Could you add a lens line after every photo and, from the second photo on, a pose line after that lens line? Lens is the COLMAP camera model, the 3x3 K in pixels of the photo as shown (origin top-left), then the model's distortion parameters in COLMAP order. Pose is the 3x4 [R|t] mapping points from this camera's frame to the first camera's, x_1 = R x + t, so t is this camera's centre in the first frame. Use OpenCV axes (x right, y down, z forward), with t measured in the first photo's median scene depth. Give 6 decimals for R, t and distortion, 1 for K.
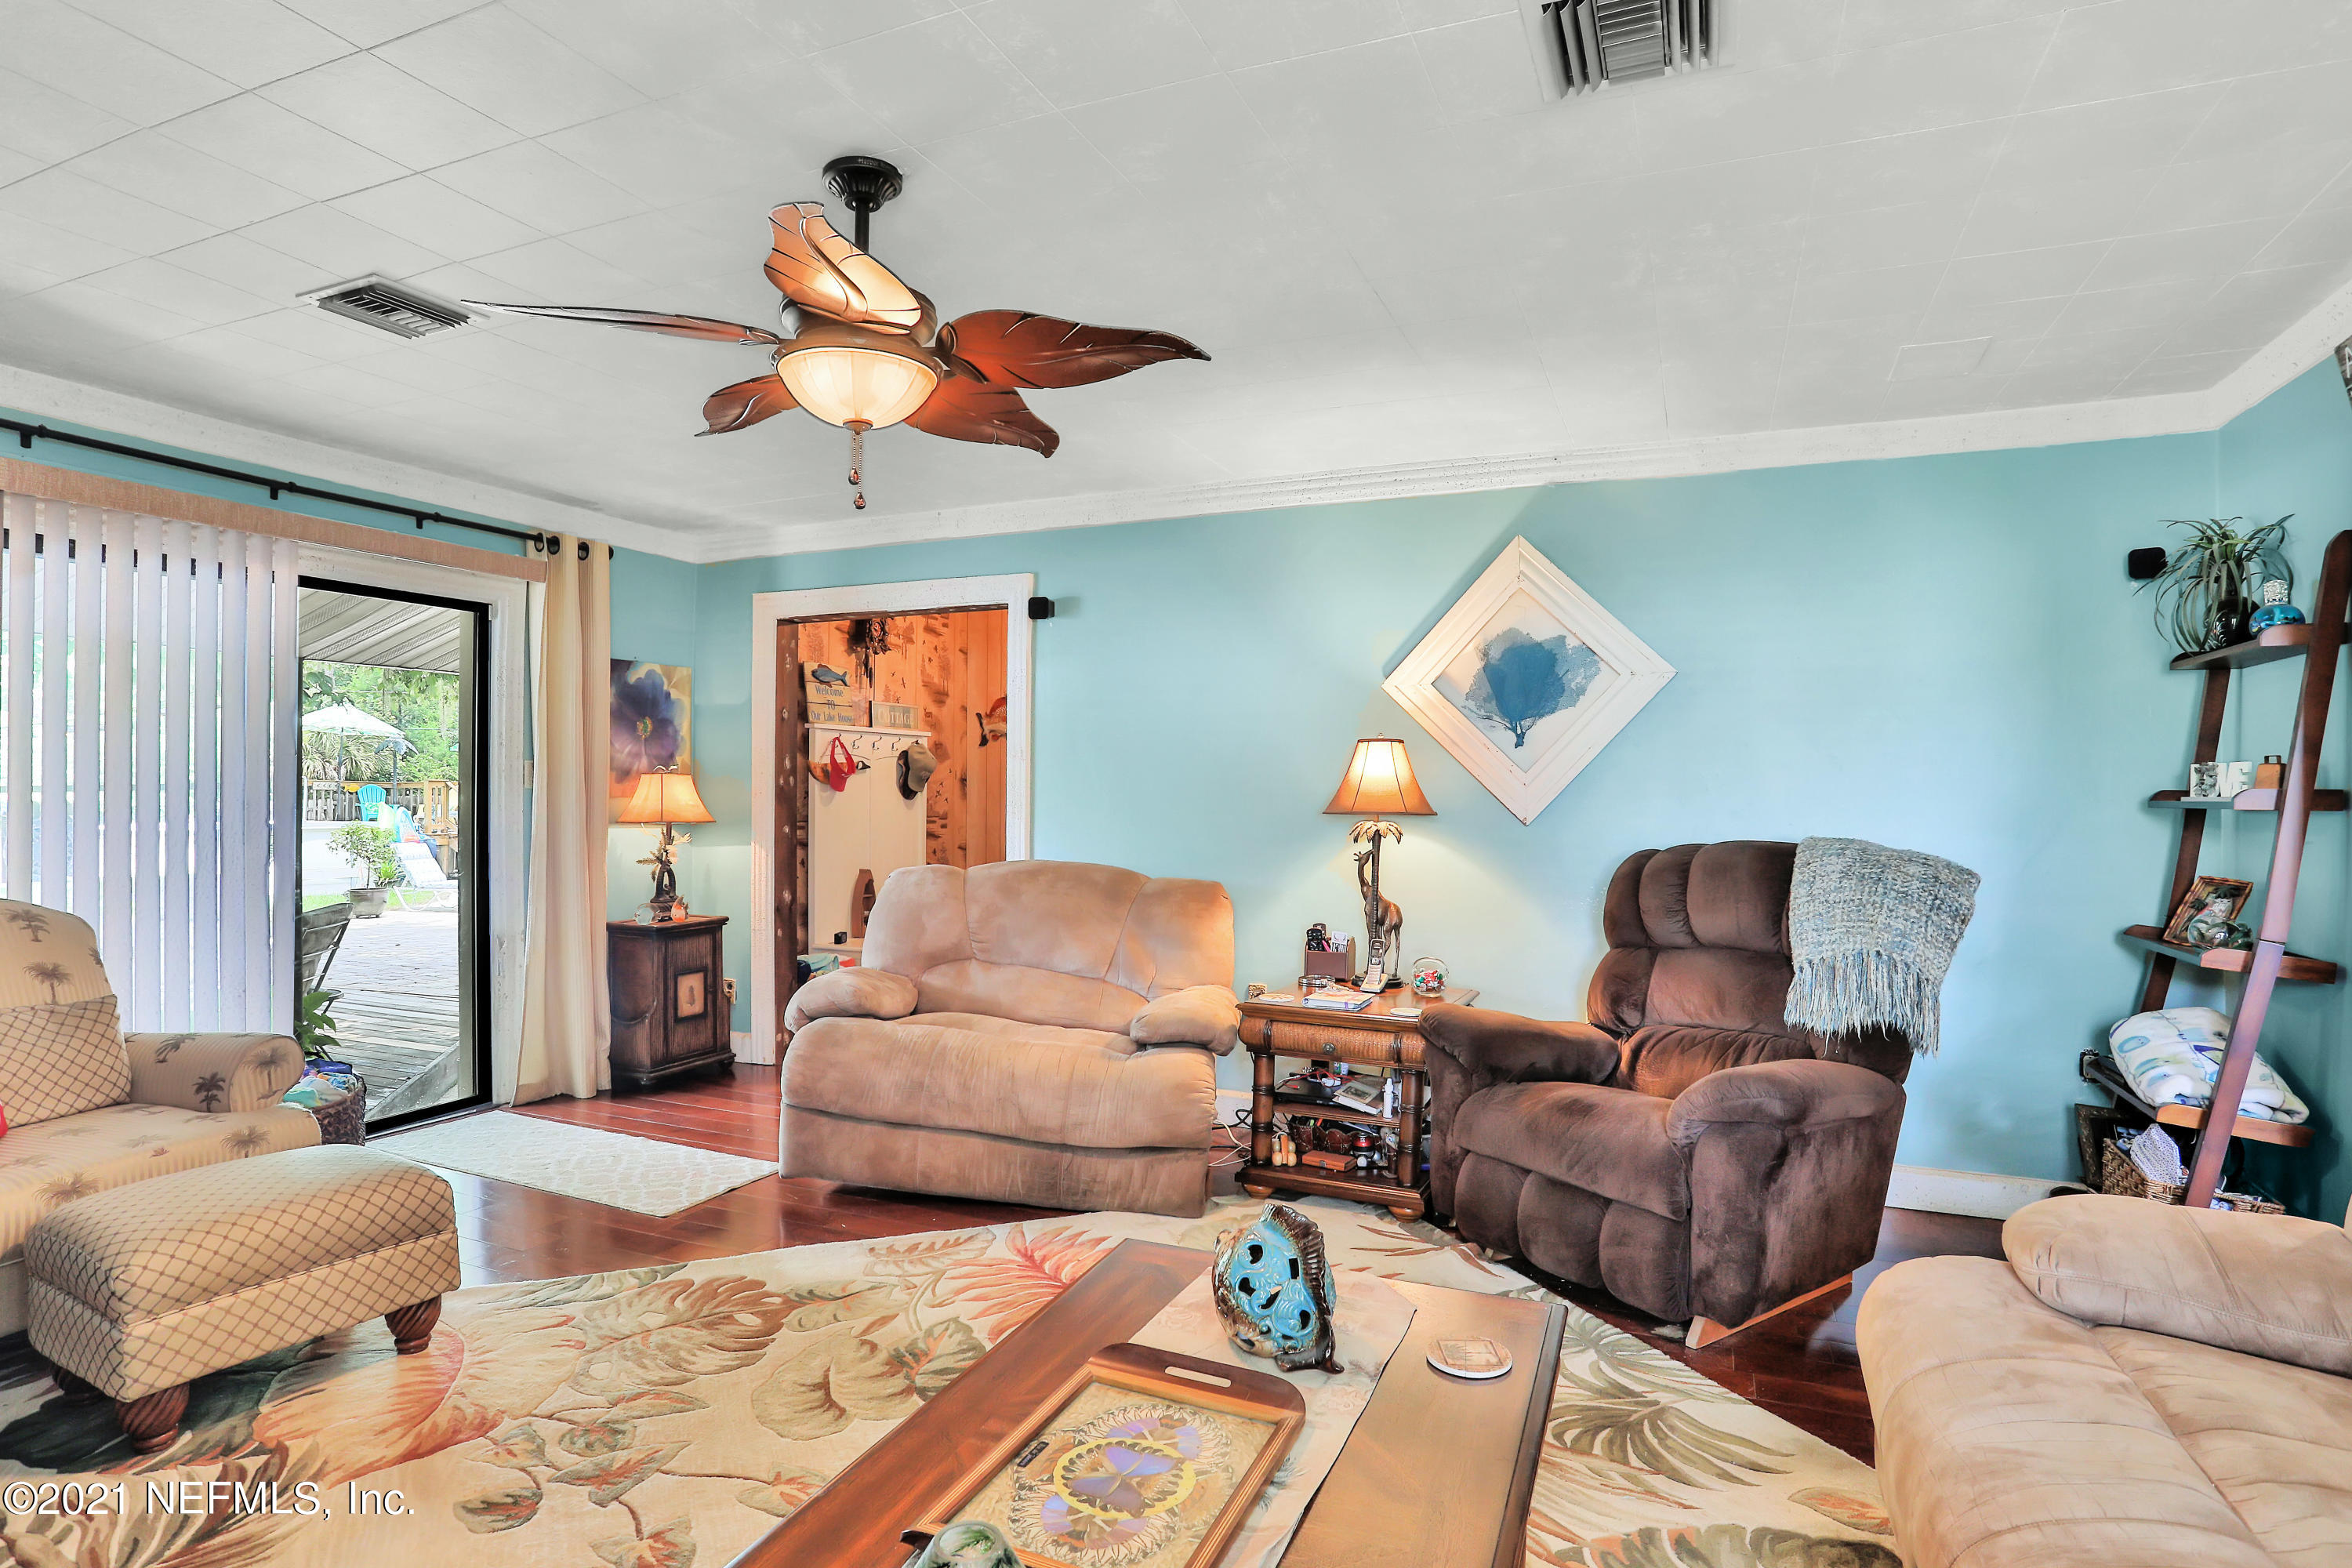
lens RADIAL K [[1241.7, 0, 1155.0], [0, 1241.7, 792.7], [0, 0, 1]] dist [-0.067658, 0.027179]
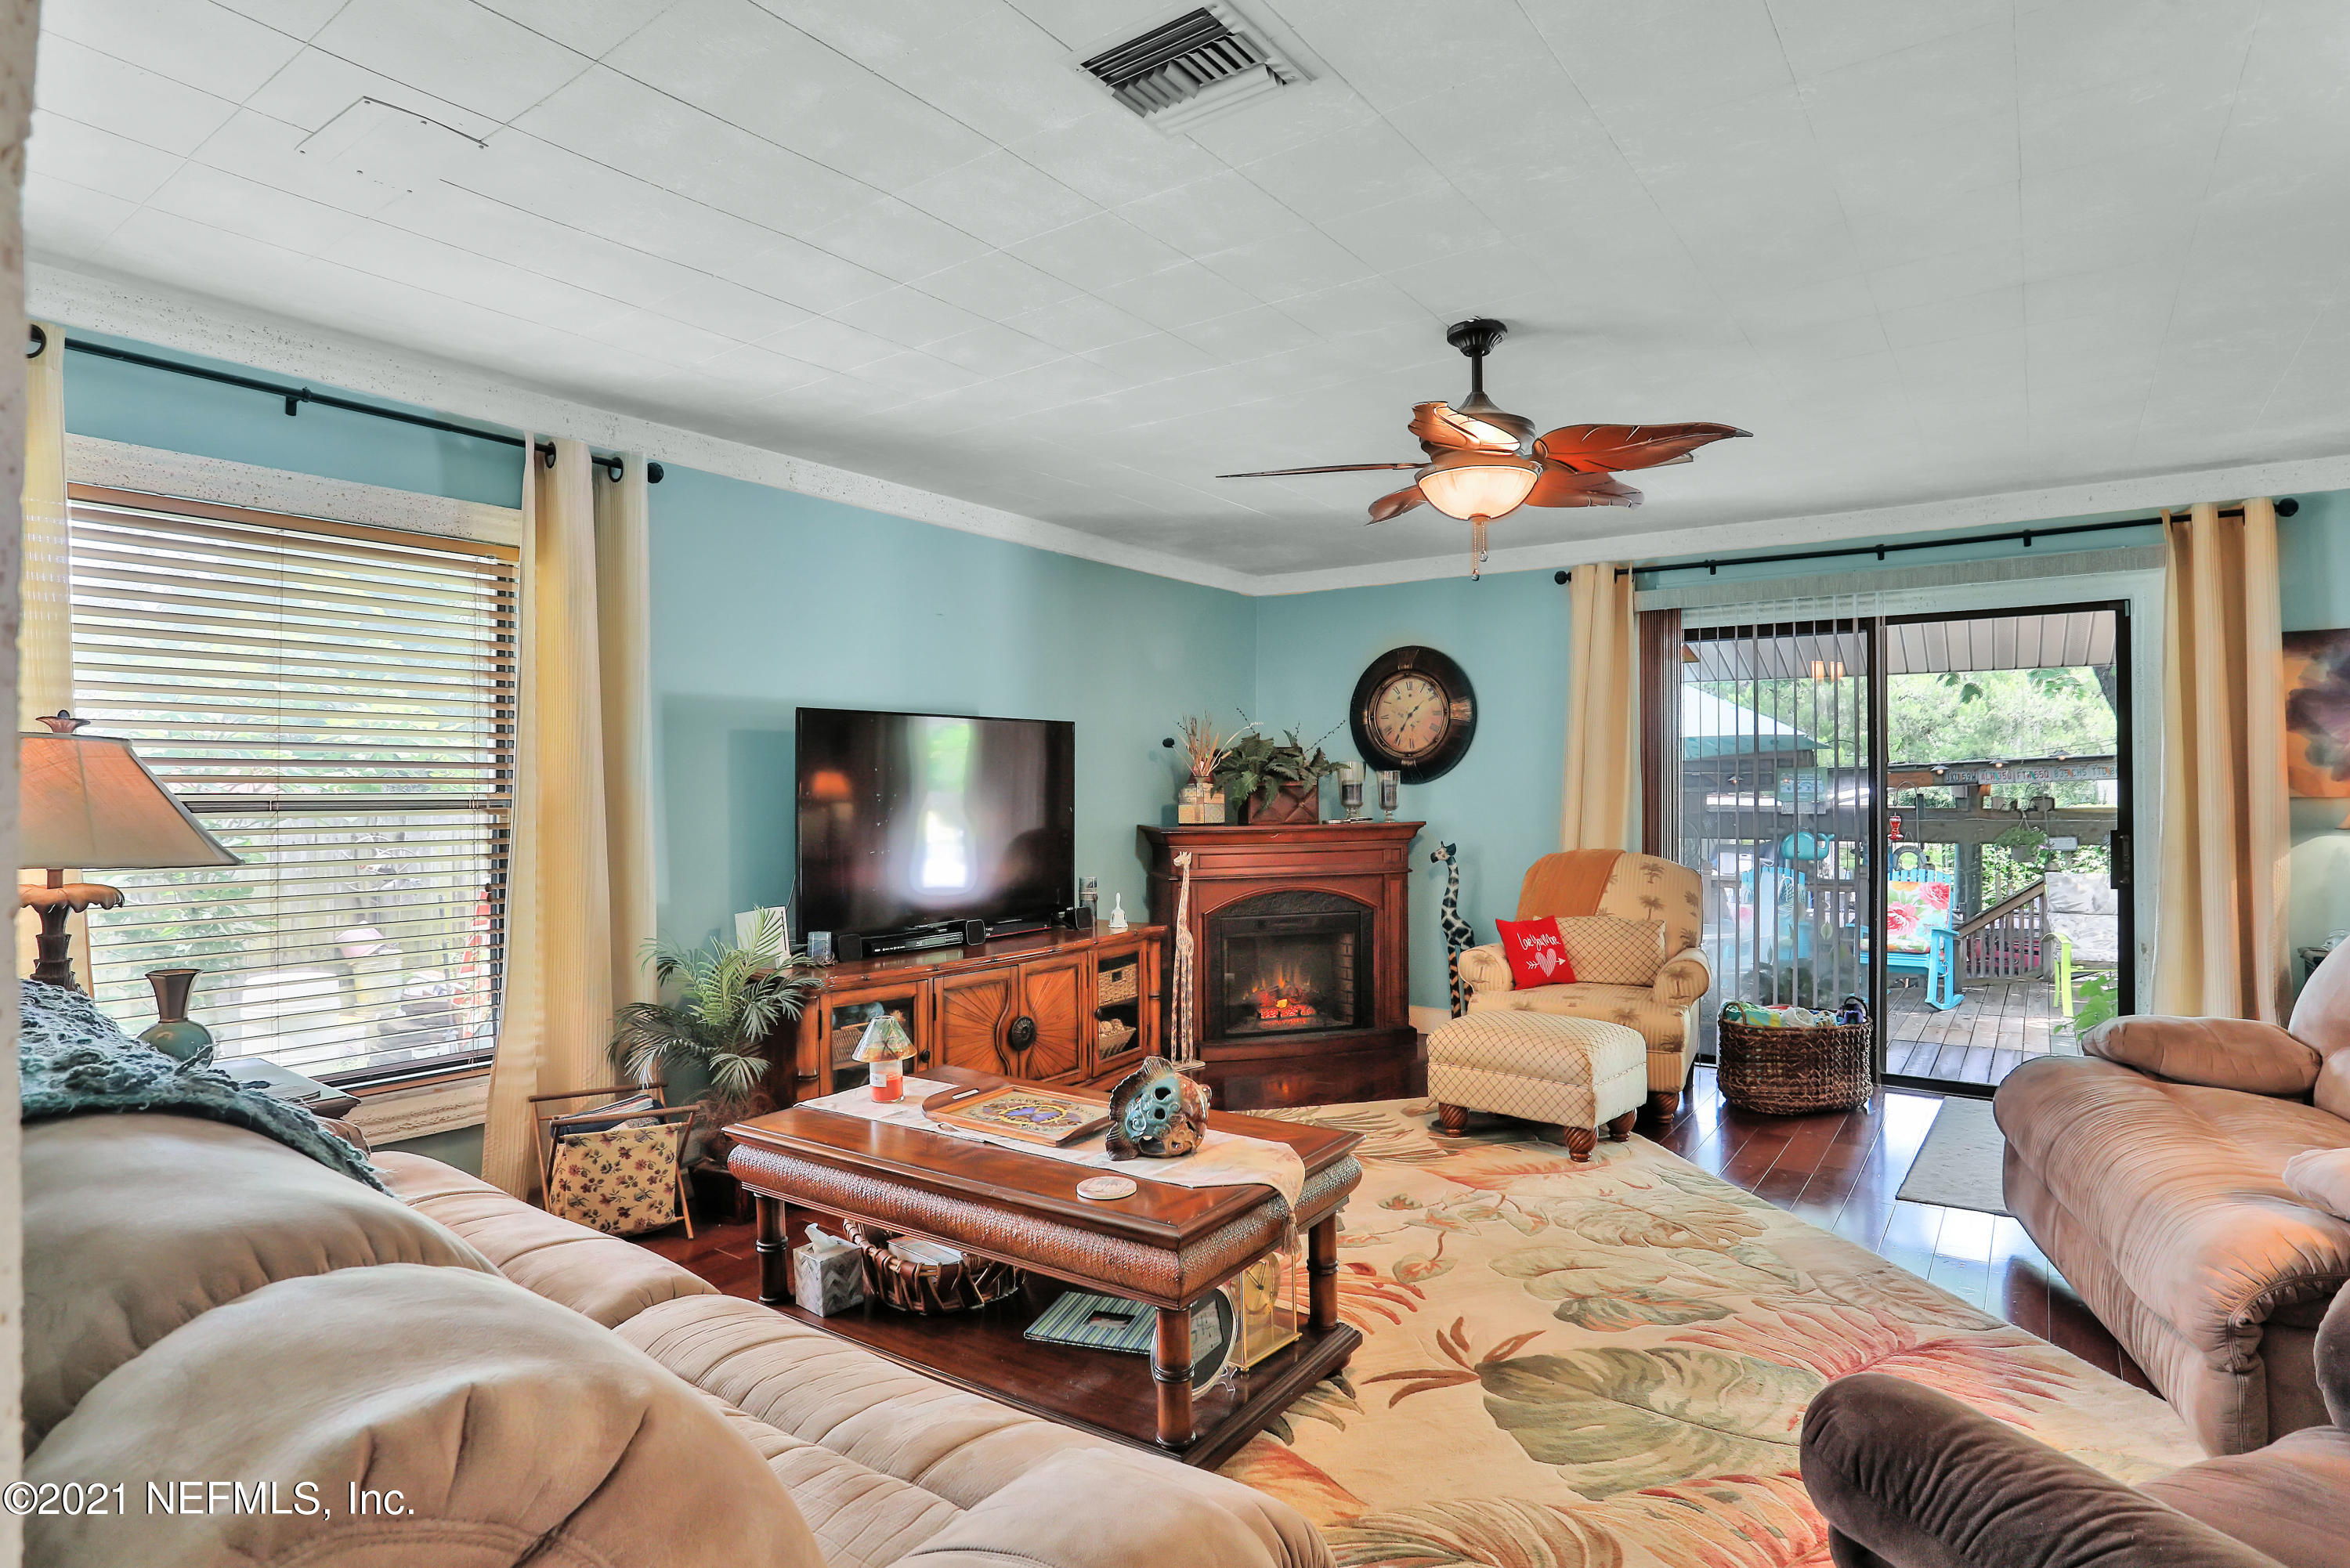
lens RADIAL K [[1240.6, 0, 1193.3], [0, 1240.6, 789.3], [0, 0, 1]] dist [-0.067658, 0.027179]
pose [[-0.206827, -0.005565, -0.978362, 0.588944], [0.000487, 0.999983, -0.005791, 0.002782], [0.978377, -0.001674, -0.206821, 0.499917]]
